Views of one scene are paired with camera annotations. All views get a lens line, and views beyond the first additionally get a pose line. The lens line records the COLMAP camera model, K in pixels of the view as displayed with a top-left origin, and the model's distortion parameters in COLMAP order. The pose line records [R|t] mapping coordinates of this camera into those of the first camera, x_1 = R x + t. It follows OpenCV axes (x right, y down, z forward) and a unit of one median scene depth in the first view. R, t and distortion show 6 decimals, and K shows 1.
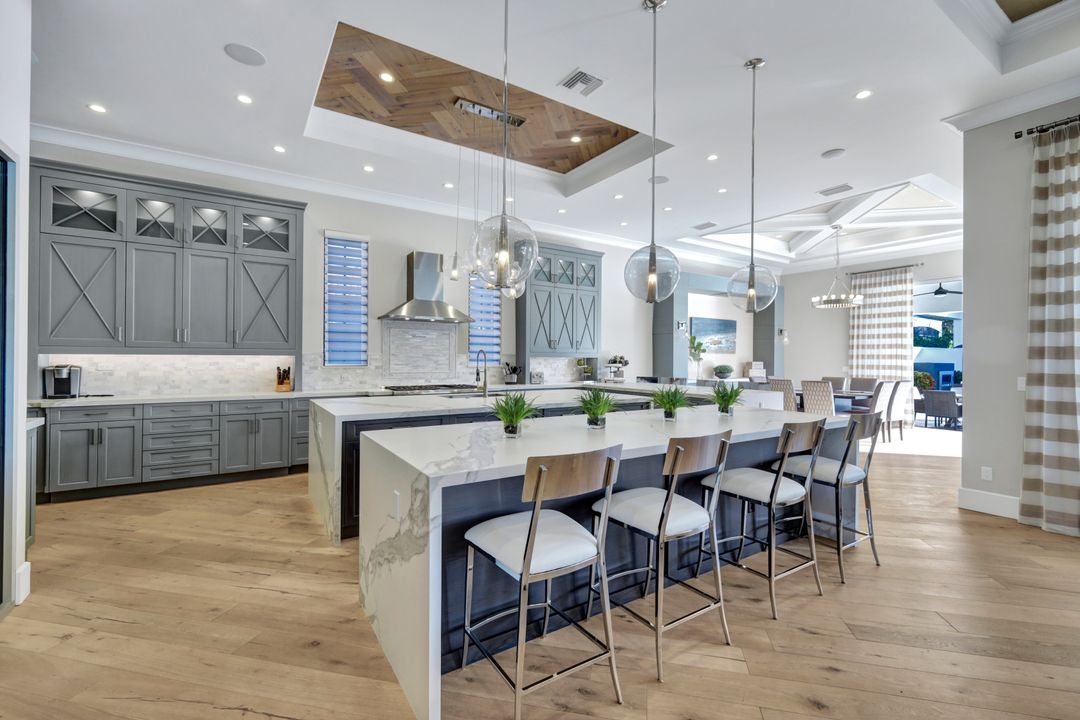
lens RADIAL K [[475.0, 0, 541.8], [0, 475.0, 353.7], [0, 0, 1]] dist [0.000873, -0.000019]
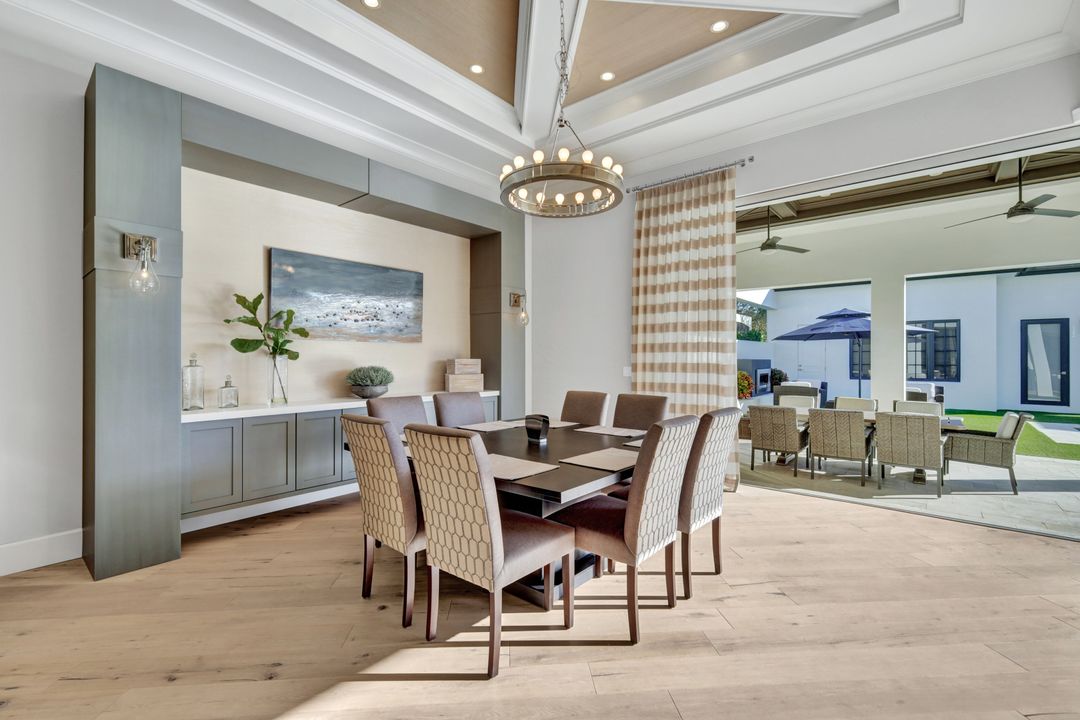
lens RADIAL K [[475.0, 0, 541.8], [0, 475.0, 353.7], [0, 0, 1]] dist [0.000873, -0.000019]
pose [[0.956210, -0.002471, 0.292672, 0.402148], [0.001103, 0.999988, 0.004839, 0.010057], [-0.292681, -0.004304, 0.956201, 0.531298]]
